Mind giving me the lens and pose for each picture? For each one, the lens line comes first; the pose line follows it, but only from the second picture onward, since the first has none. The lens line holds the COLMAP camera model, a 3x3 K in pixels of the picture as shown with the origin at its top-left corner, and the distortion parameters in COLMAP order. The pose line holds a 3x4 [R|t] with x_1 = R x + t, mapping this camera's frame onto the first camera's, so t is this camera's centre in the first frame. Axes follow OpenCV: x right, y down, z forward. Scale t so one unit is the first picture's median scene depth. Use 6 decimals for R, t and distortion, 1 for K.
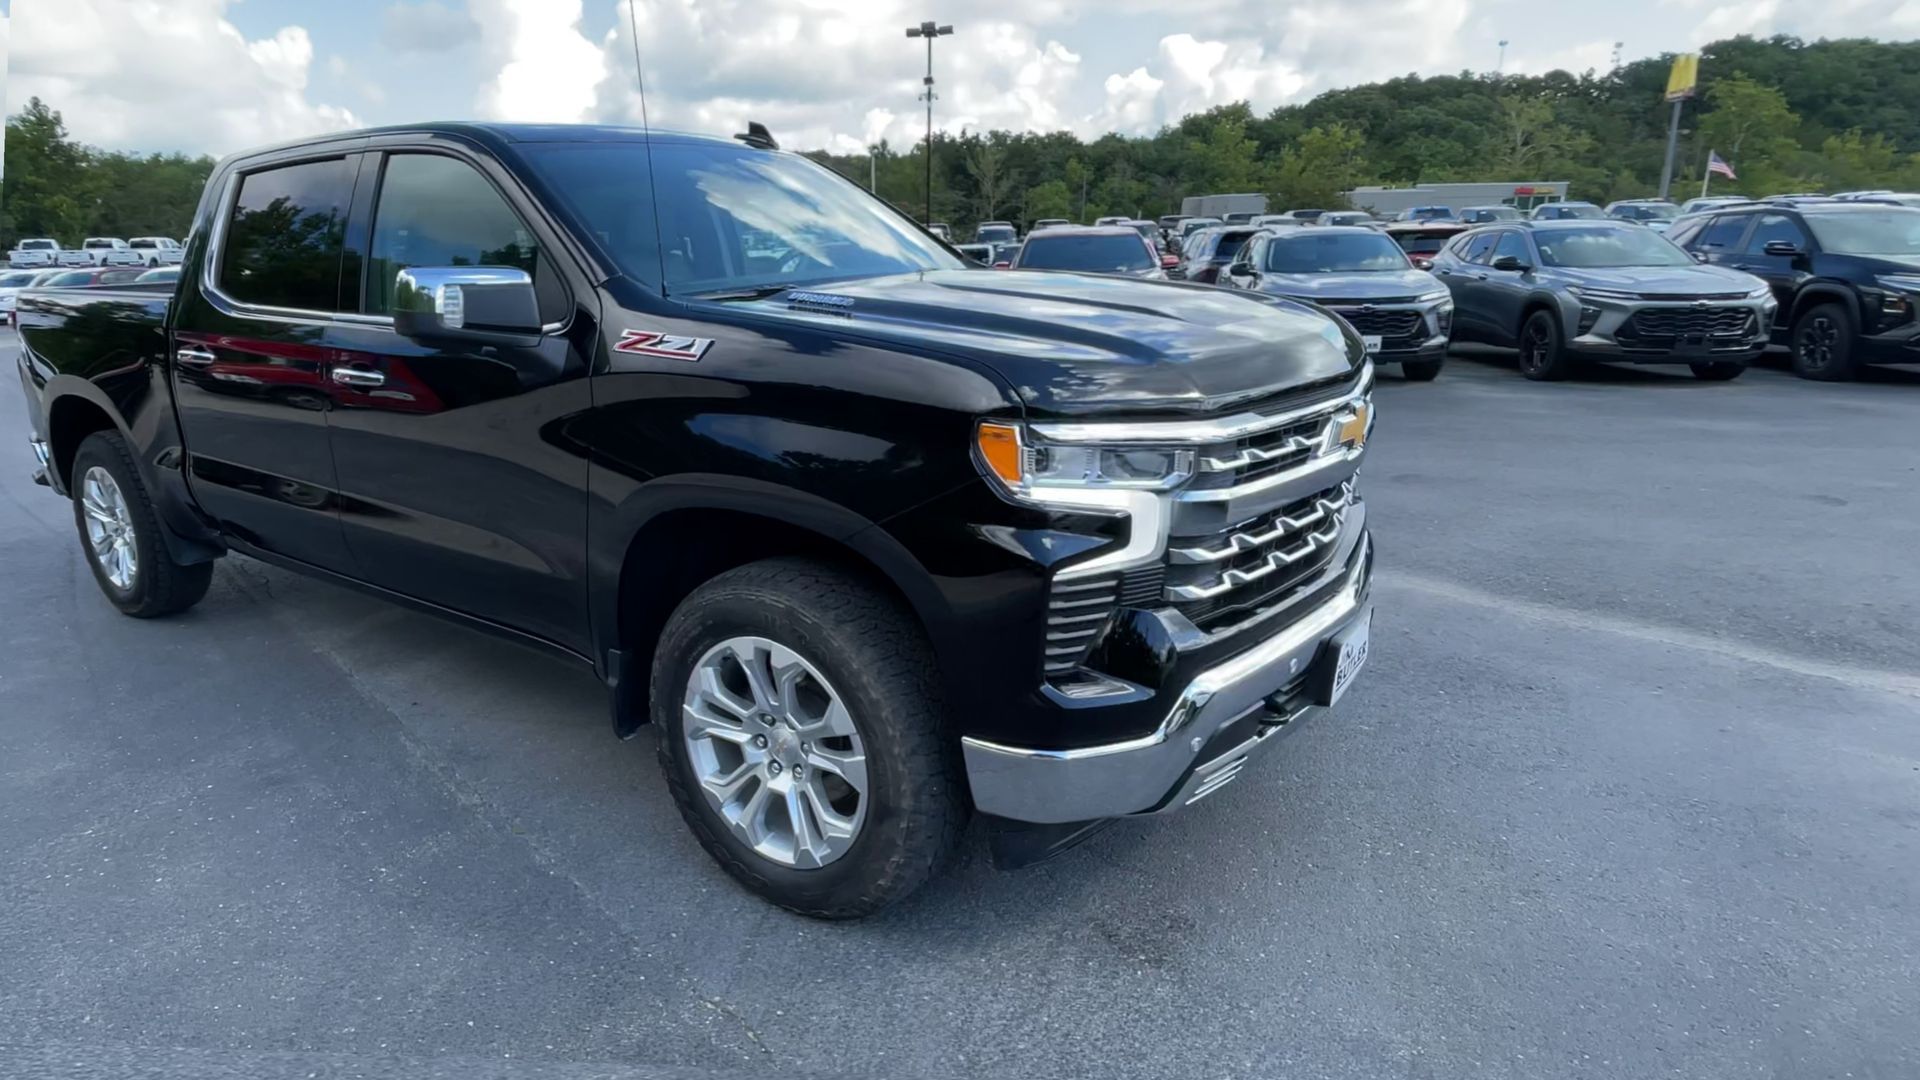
lens RADIAL K [[1477.5, 0, 953.1], [0, 1477.5, 641.5], [0, 0, 1]] dist [-0.000209, -0.047127]
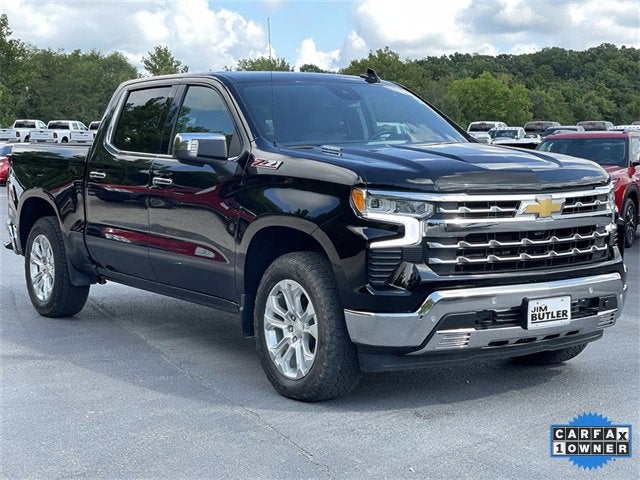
lens RADIAL K [[2675.7, 0, 320.0], [0, 2675.7, 240.0], [0, 0, 1]] dist [-2.520025, 83.830306]
pose [[0.930875, 0.038222, -0.363332, 0.602462], [-0.120399, 0.971050, -0.206316, 0.332290], [0.344928, 0.235799, 0.908528, -1.196748]]
